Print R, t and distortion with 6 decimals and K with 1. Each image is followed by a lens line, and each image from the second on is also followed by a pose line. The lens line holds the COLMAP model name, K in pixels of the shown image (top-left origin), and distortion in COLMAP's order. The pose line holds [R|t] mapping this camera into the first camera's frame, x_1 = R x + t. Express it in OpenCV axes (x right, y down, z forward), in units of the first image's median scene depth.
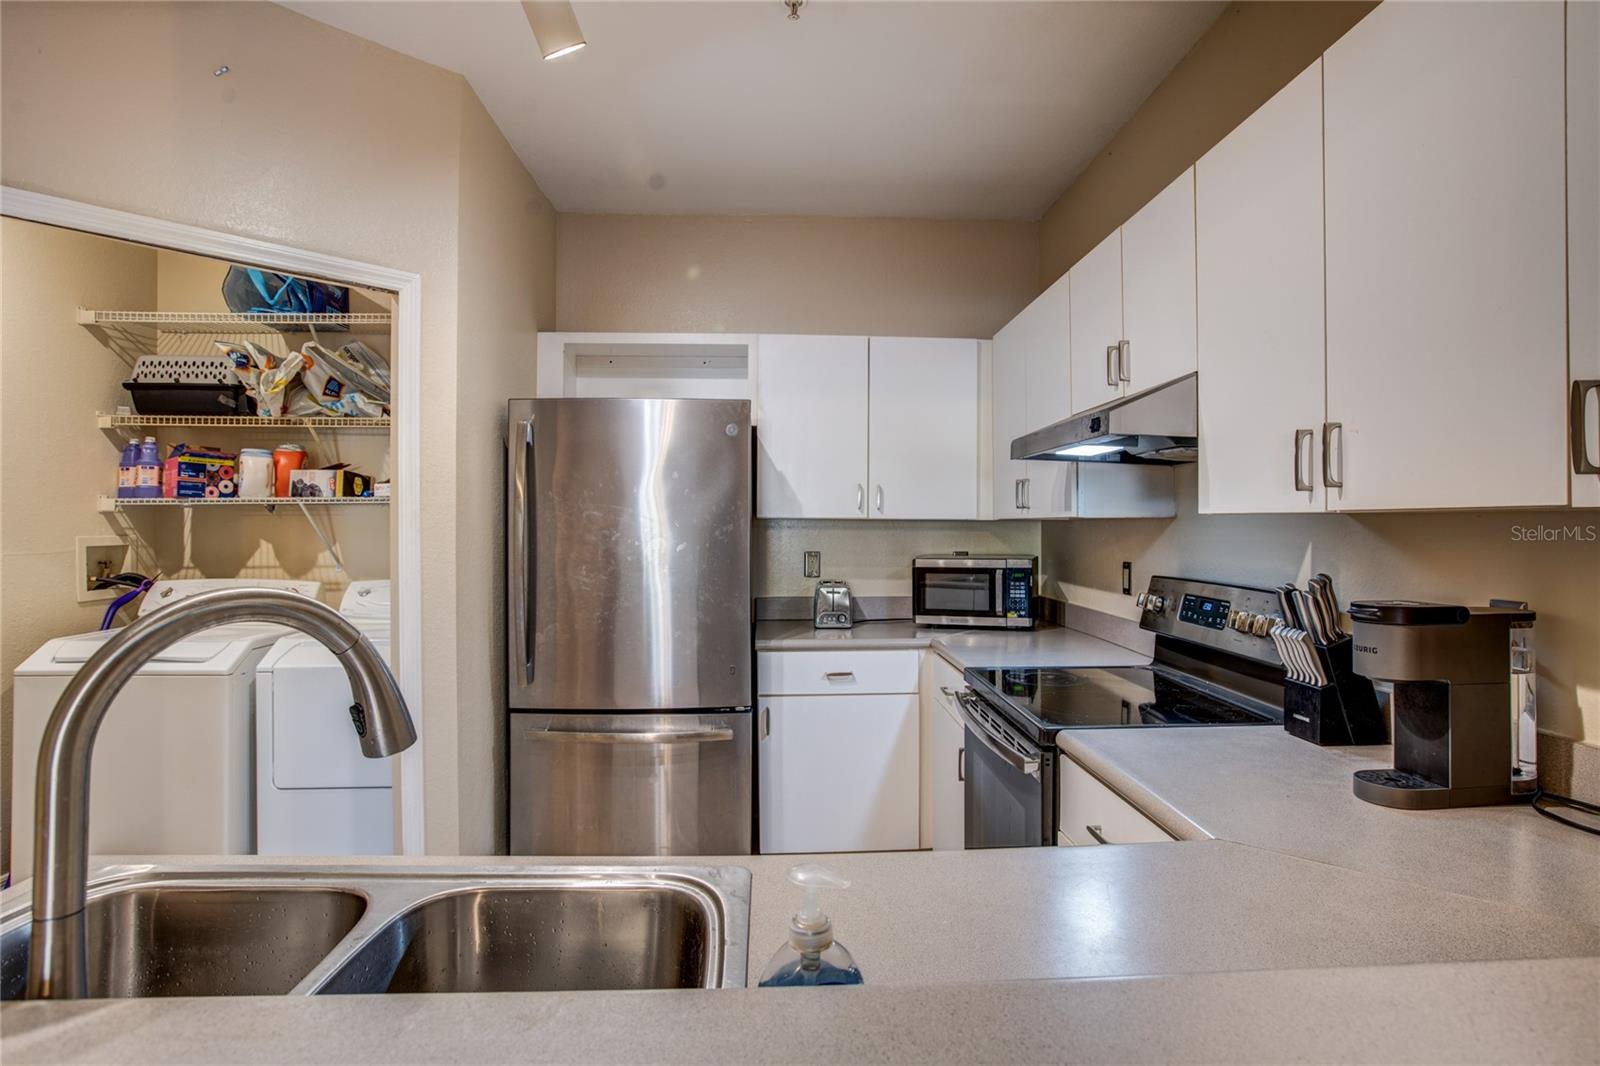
lens RADIAL K [[862.0, 0, 812.2], [0, 862.0, 518.1], [0, 0, 1]] dist [-0.006468, 0.002792]
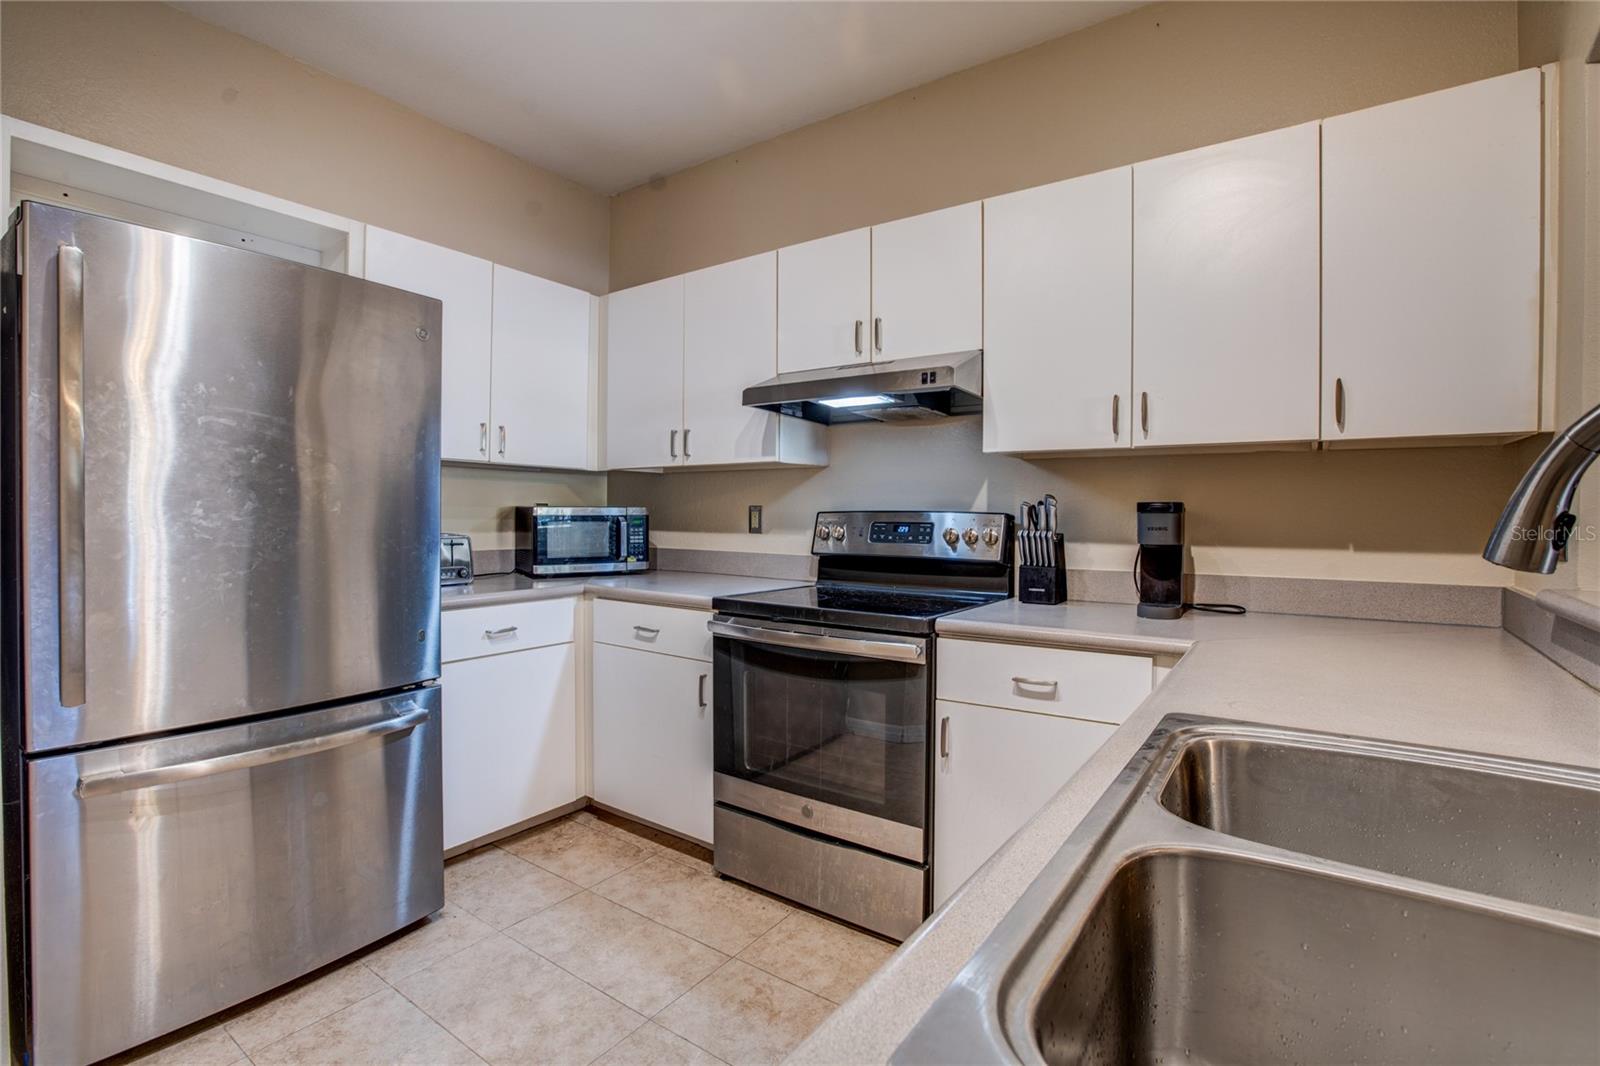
lens RADIAL K [[737.1, 0, 830.6], [0, 737.1, 514.9], [0, 0, 1]] dist [-0.051399, 0.000780]
pose [[0.601714, 0.001158, 0.798711, -0.427392], [-0.011617, 0.999906, 0.007302, 0.059623], [-0.798627, -0.013673, 0.601671, 0.319580]]
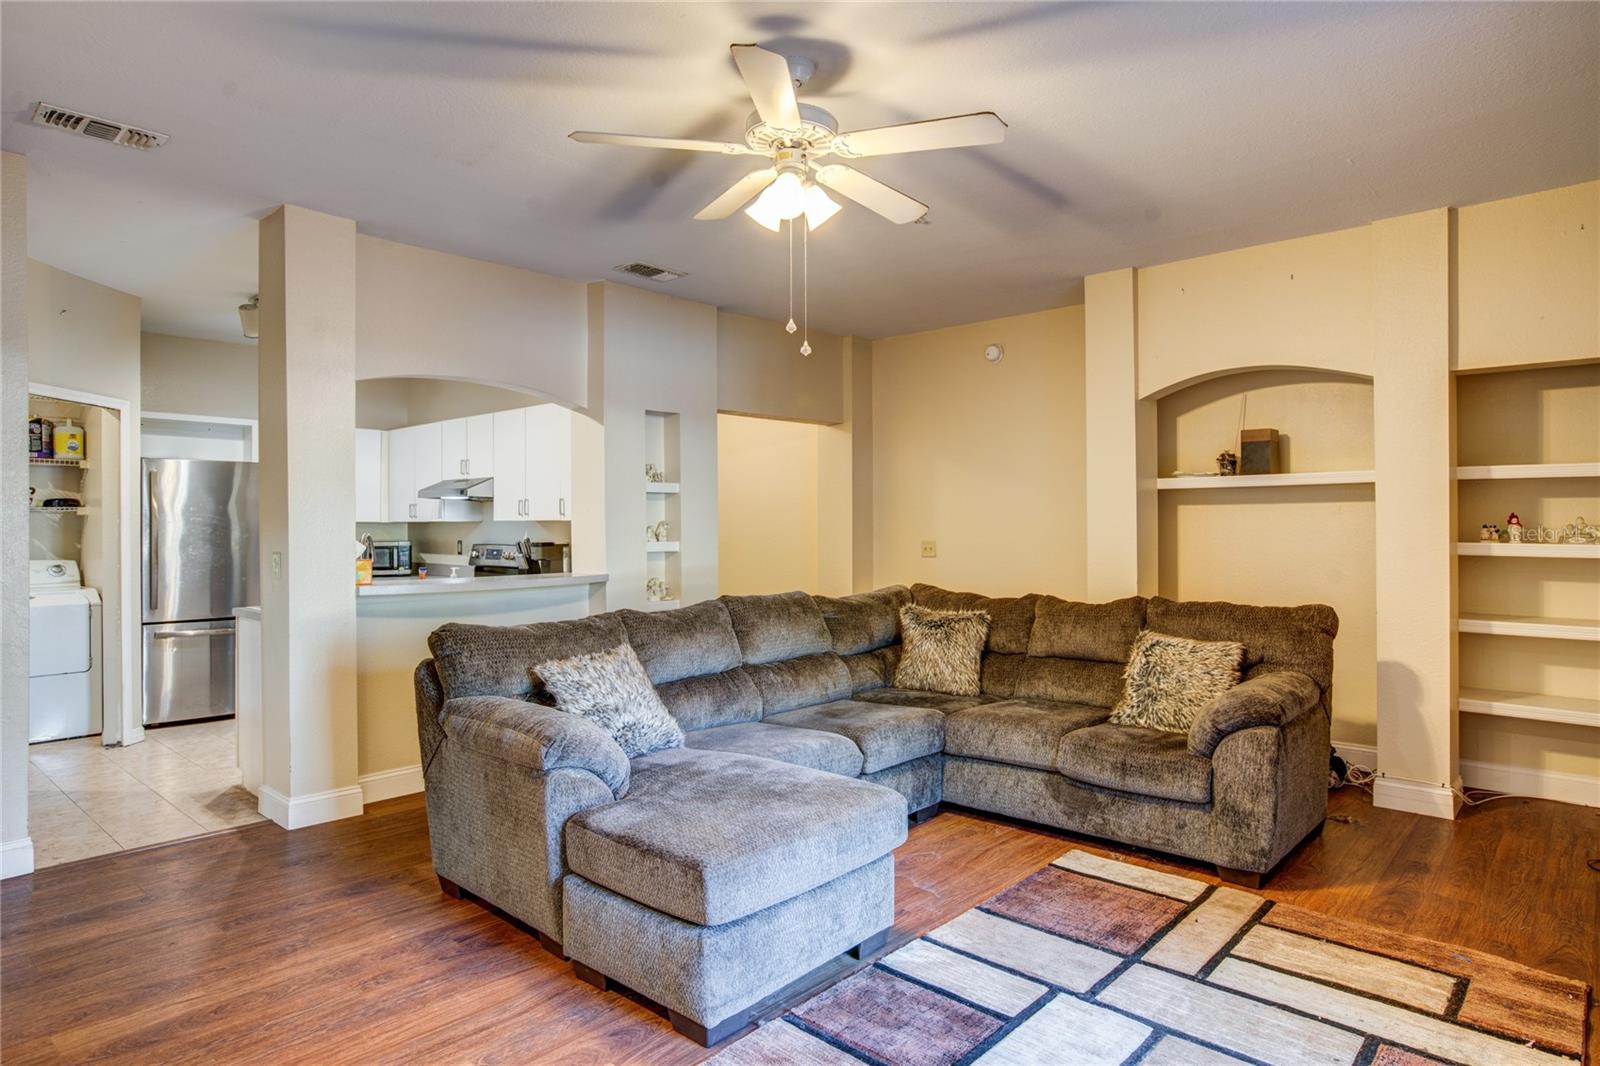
lens RADIAL K [[925.3, 0, 793.9], [0, 925.3, 528.3], [0, 0, 1]] dist [-0.003345, 0.000064]
pose [[0.720945, -0.008864, 0.692936, -0.773614], [0.001459, 0.999935, 0.011273, -0.009414], [-0.692991, -0.007116, 0.720911, -1.544930]]
